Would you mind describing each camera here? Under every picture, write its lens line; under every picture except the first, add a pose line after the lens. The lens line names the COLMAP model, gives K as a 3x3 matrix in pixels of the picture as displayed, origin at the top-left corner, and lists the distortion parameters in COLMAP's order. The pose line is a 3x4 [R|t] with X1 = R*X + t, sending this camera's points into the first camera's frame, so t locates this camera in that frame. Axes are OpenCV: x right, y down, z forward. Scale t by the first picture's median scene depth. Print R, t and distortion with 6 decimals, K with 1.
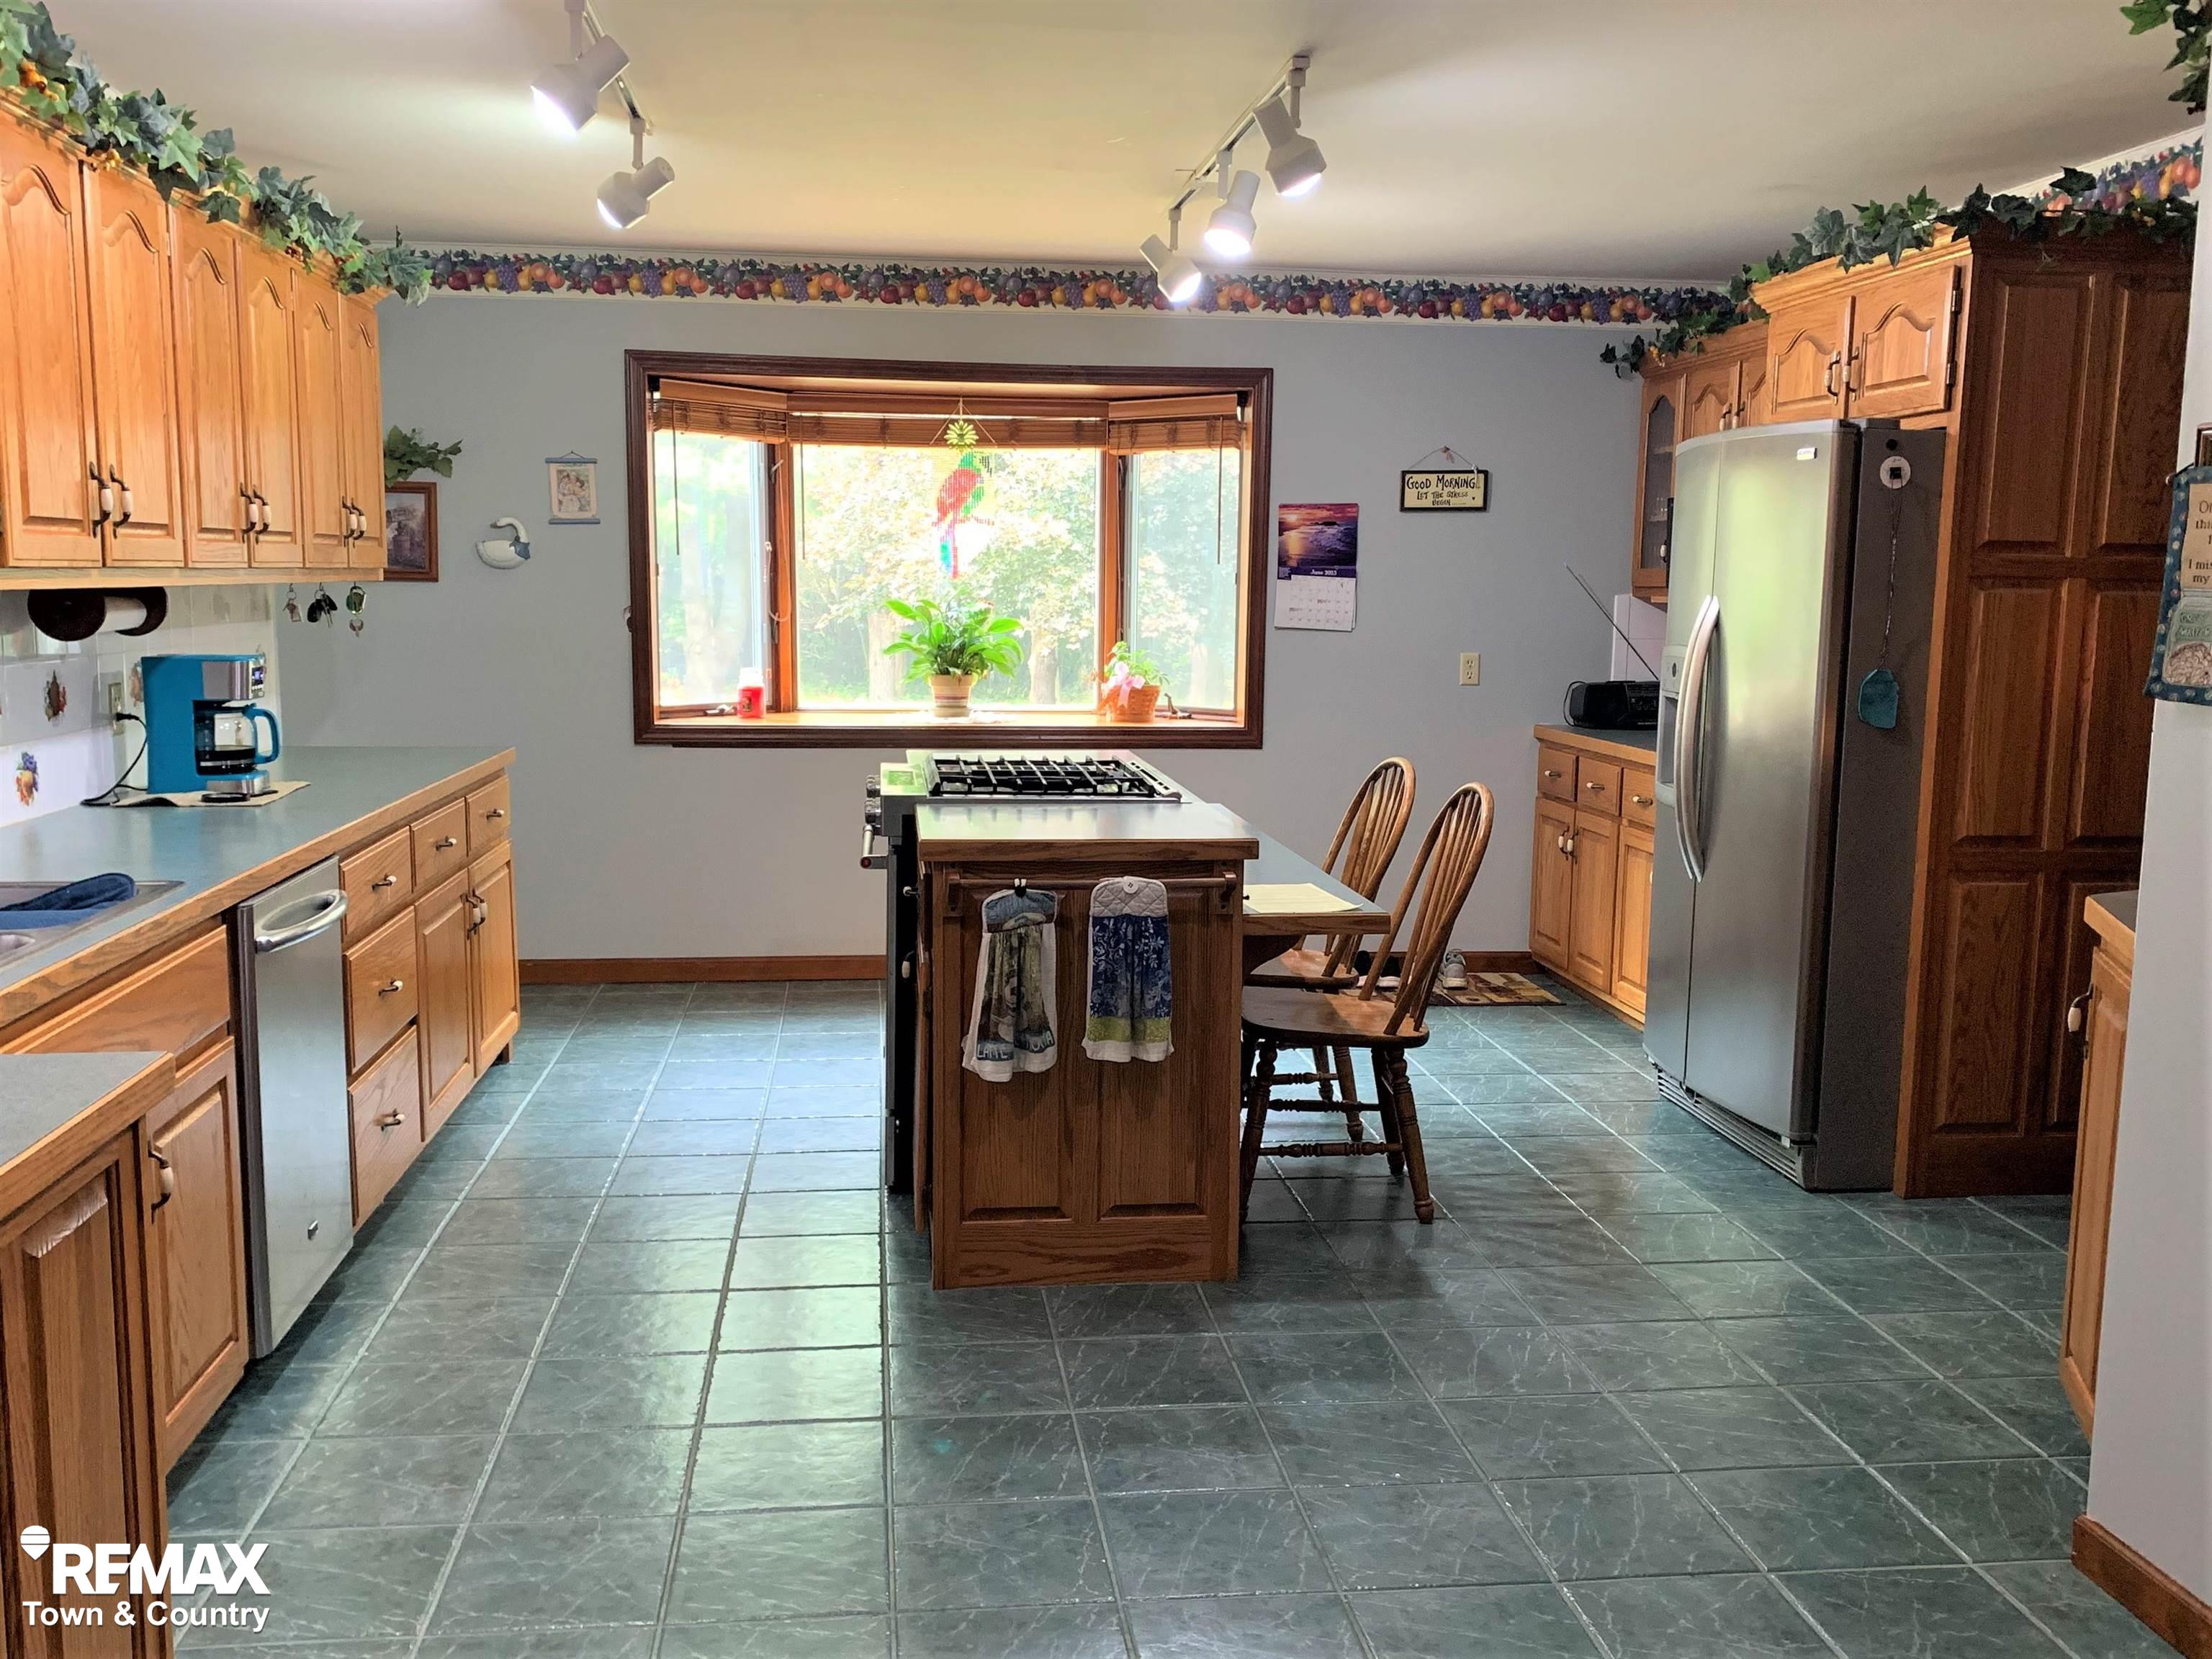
lens RADIAL K [[1987.2, 0, 1105.5], [0, 1987.2, 833.9], [0, 0, 1]] dist [0.147298, -0.031469]
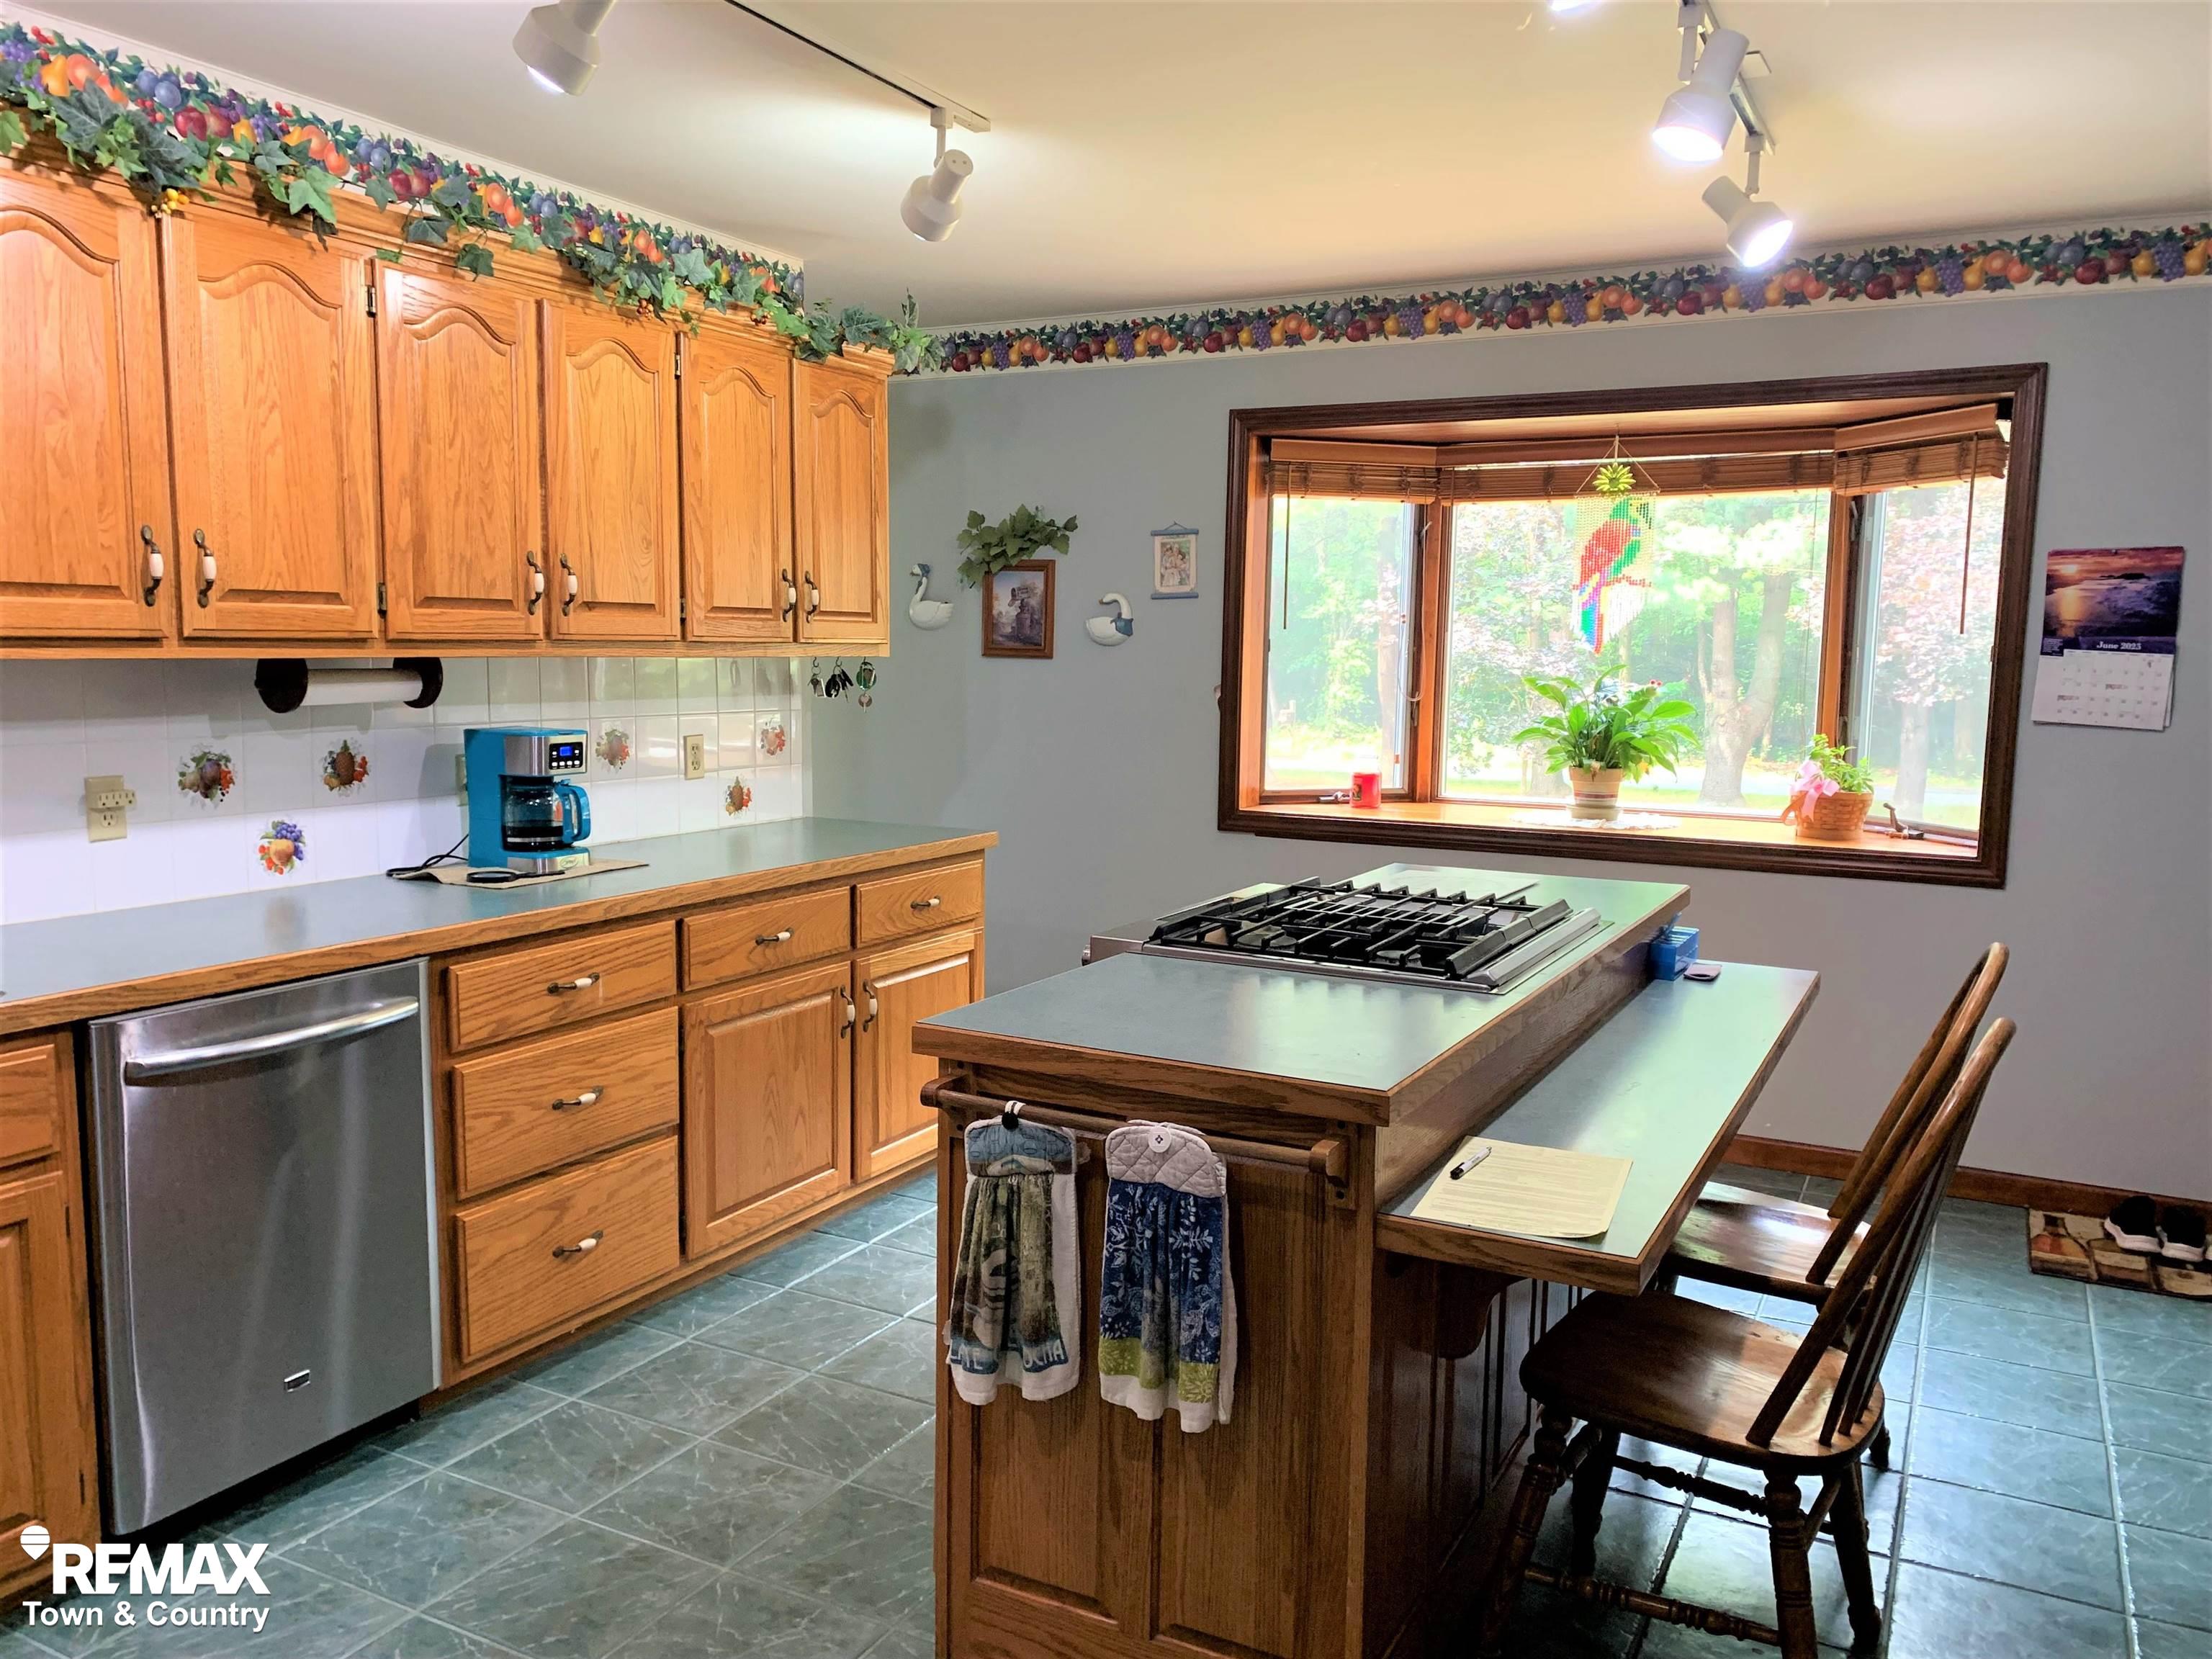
lens RADIAL K [[1690.7, 0, 1106.2], [0, 1690.7, 839.7], [0, 0, 1]] dist [0.031164, -0.025075]
pose [[0.819695, 0.066672, -0.568906, 0.166053], [-0.078250, 0.996925, 0.004089, -0.038579], [0.567430, 0.041165, 0.822392, 0.315874]]
